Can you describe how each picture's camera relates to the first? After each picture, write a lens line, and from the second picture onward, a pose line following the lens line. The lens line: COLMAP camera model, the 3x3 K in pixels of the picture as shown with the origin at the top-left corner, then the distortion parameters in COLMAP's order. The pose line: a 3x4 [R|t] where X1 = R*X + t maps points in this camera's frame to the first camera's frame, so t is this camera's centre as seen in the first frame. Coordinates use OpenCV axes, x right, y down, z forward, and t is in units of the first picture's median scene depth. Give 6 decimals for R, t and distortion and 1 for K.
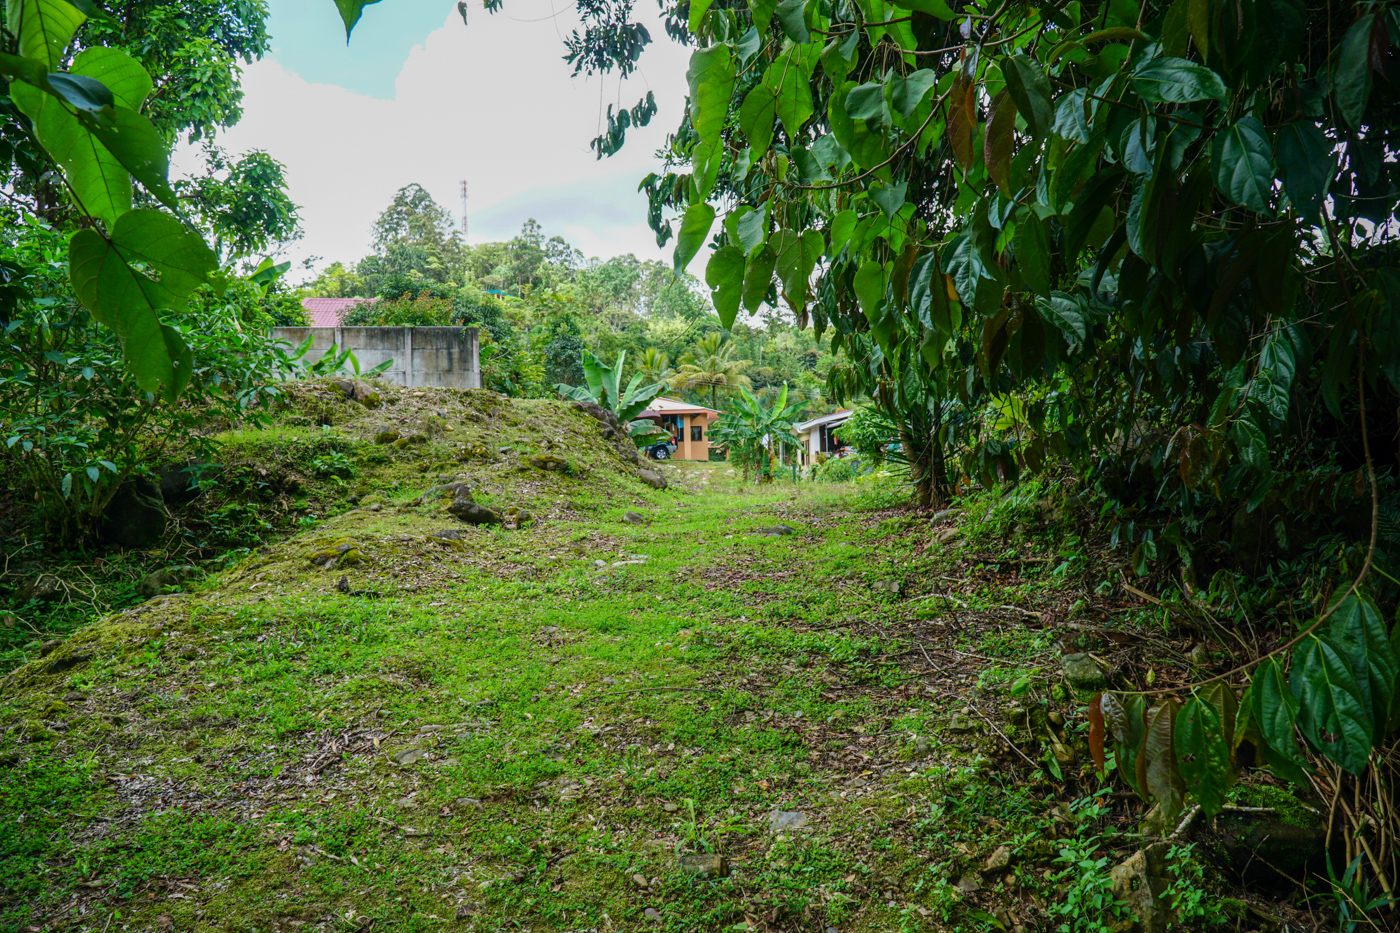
lens RADIAL K [[1126.9, 0, 700.0], [0, 1126.9, 466.5], [0, 0, 1]] dist [0.007526, -0.014418]
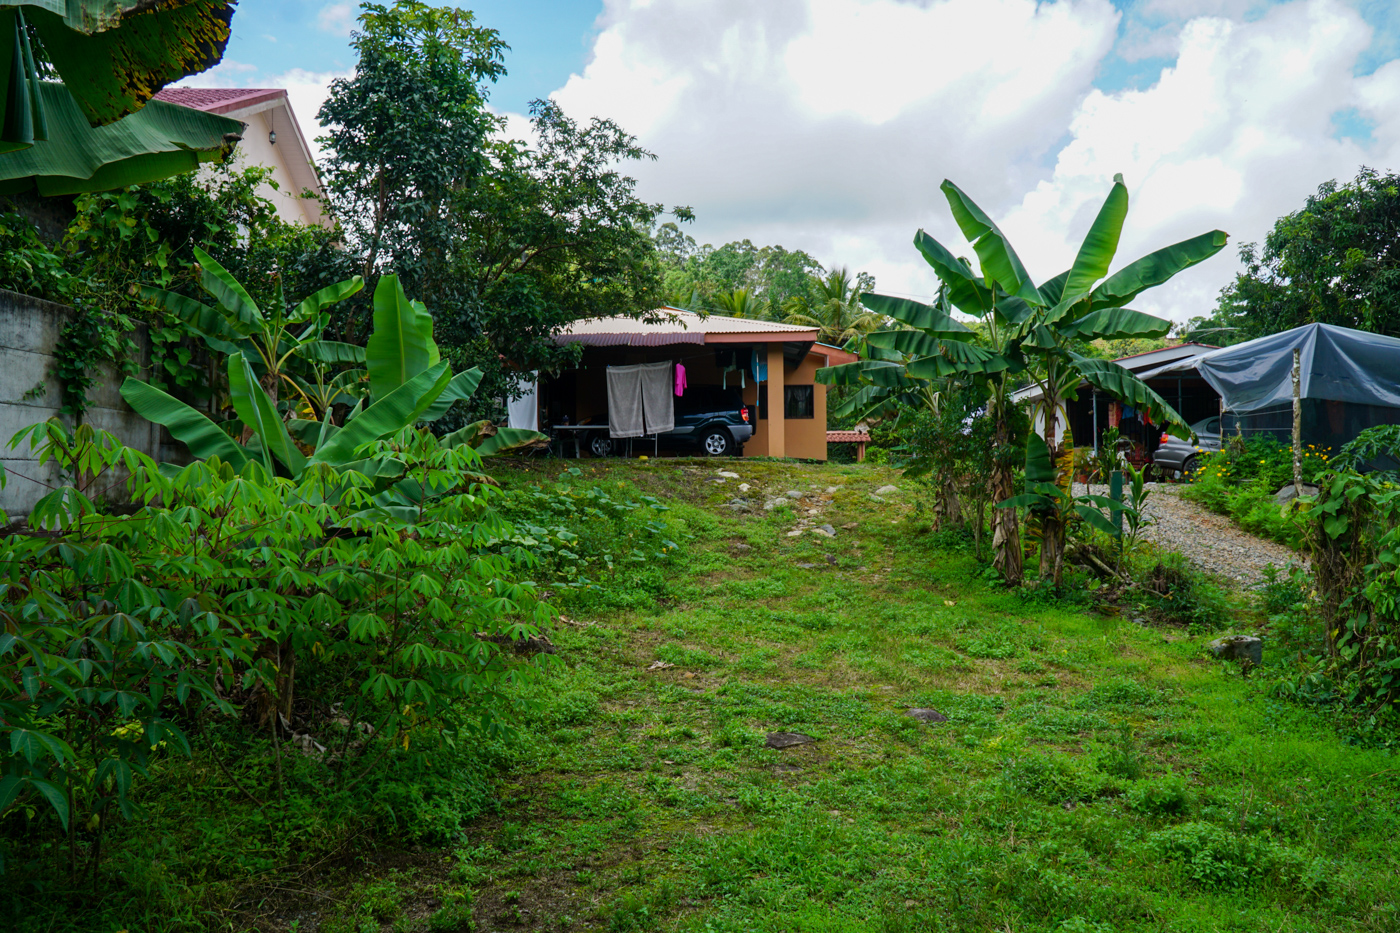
lens RADIAL K [[1126.9, 0, 700.0], [0, 1126.9, 466.5], [0, 0, 1]] dist [0.007526, -0.014418]
pose [[0.994265, 0.028585, -0.103057, 0.000709], [-0.029191, 0.999564, -0.004376, -0.000192], [0.102887, 0.007359, 0.994666, 0.101500]]
